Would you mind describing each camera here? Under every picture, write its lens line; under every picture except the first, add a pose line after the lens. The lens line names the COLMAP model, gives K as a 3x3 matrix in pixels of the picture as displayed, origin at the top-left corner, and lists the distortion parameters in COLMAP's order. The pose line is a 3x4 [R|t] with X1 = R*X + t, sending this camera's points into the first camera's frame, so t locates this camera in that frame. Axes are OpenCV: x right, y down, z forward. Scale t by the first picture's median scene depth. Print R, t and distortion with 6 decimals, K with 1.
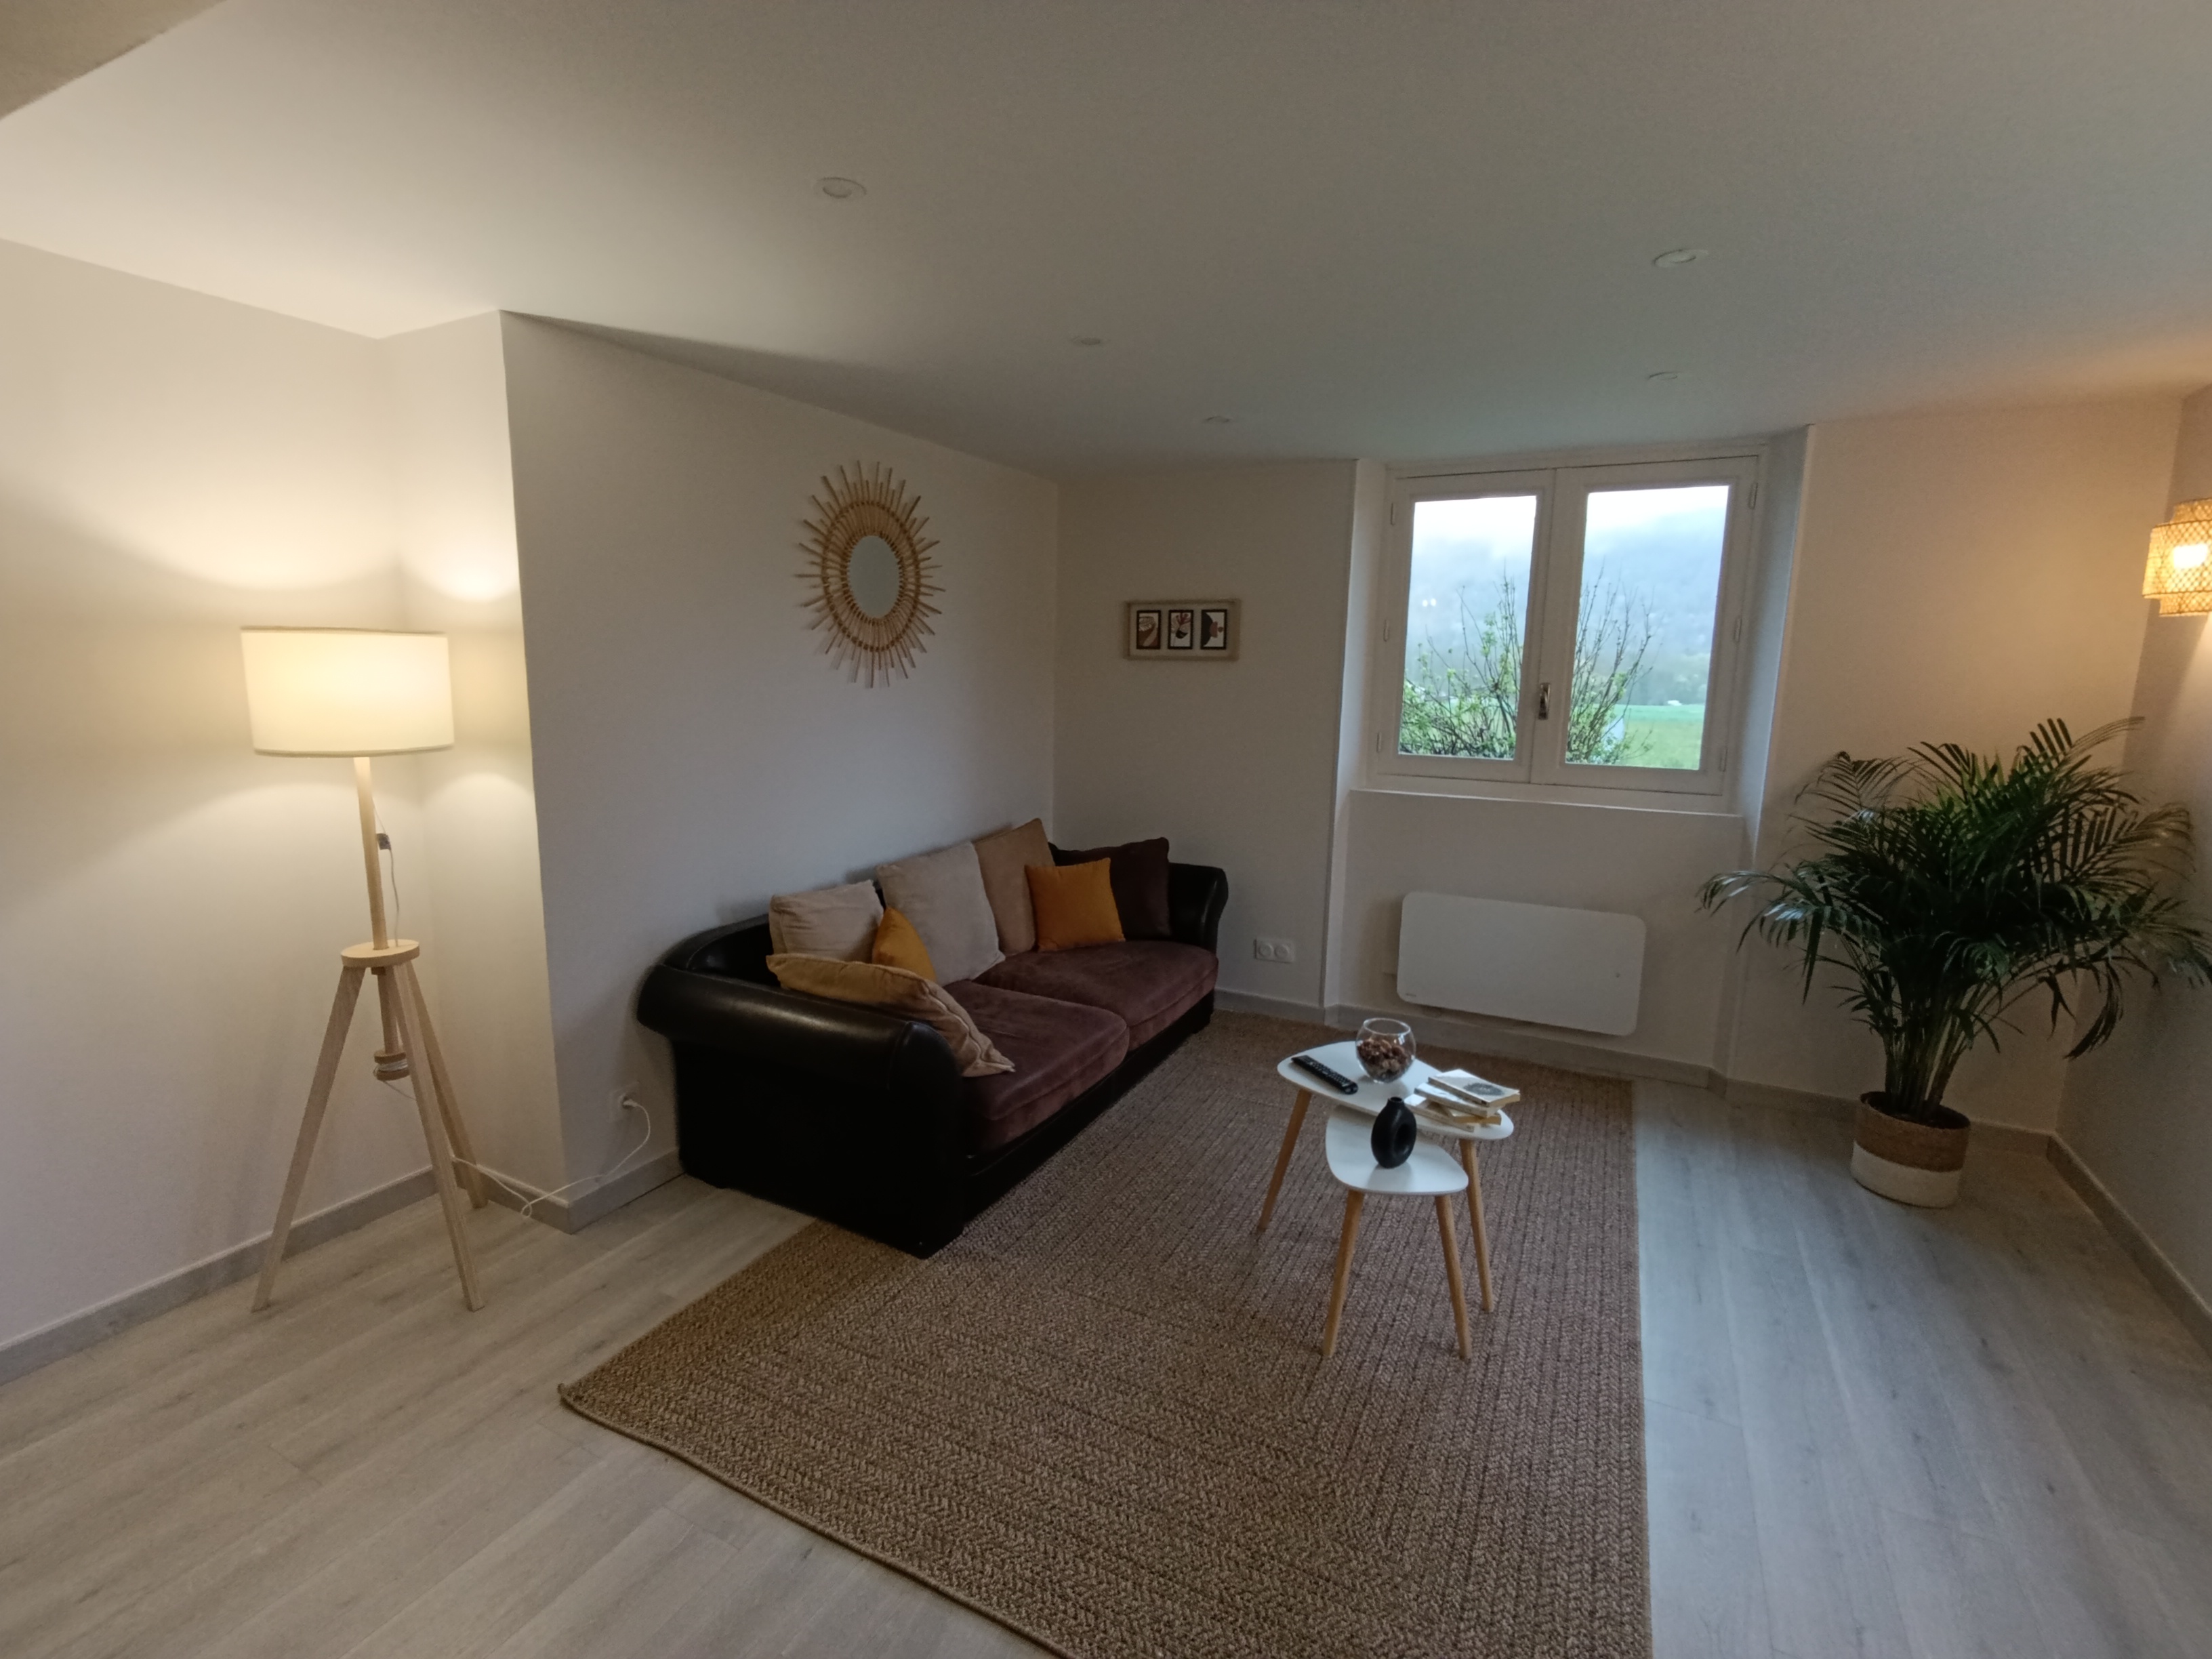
lens RADIAL K [[1019.8, 0, 1098.7], [0, 1019.8, 827.8], [0, 0, 1]] dist [-0.001221, -0.000259]
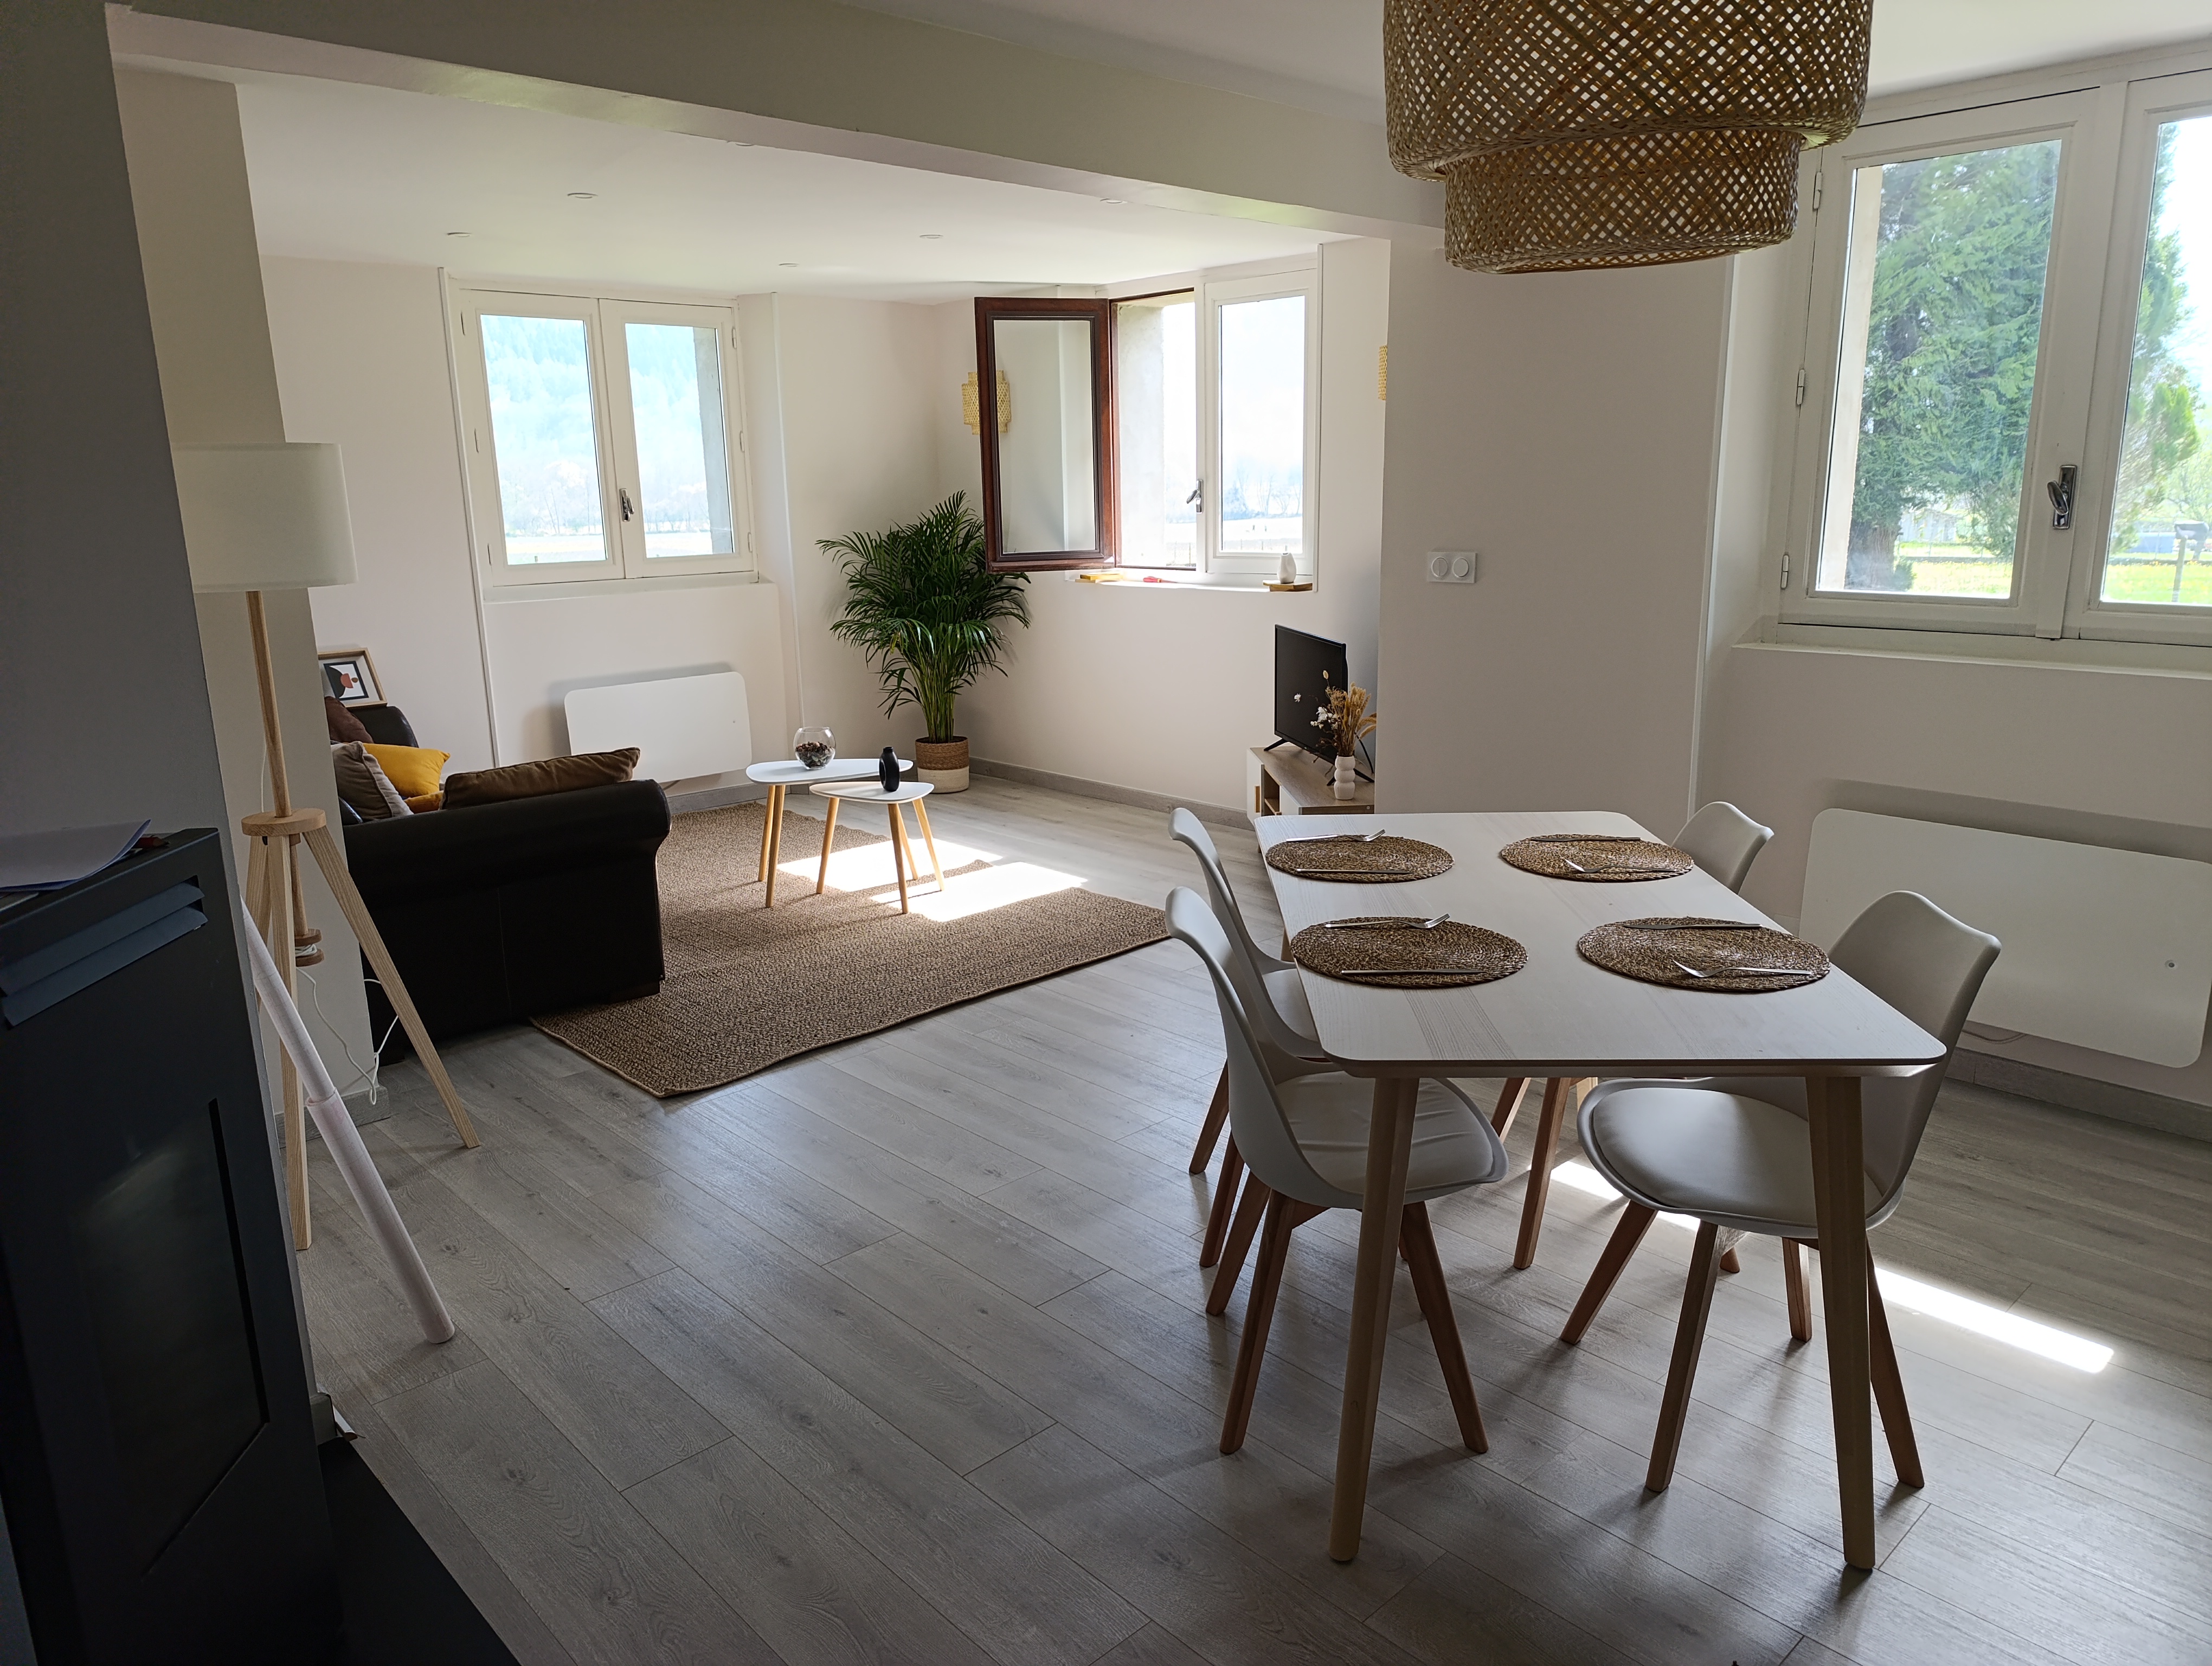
lens RADIAL K [[1521.6, 0, 1102.5], [0, 1521.6, 840.6], [0, 0, 1]] dist [0.015585, -0.001079]
pose [[0.324109, -0.239865, 0.915105, -1.261381], [0.177844, 0.965524, 0.190093, 0.011057], [-0.929153, 0.101135, 0.355594, -0.090386]]
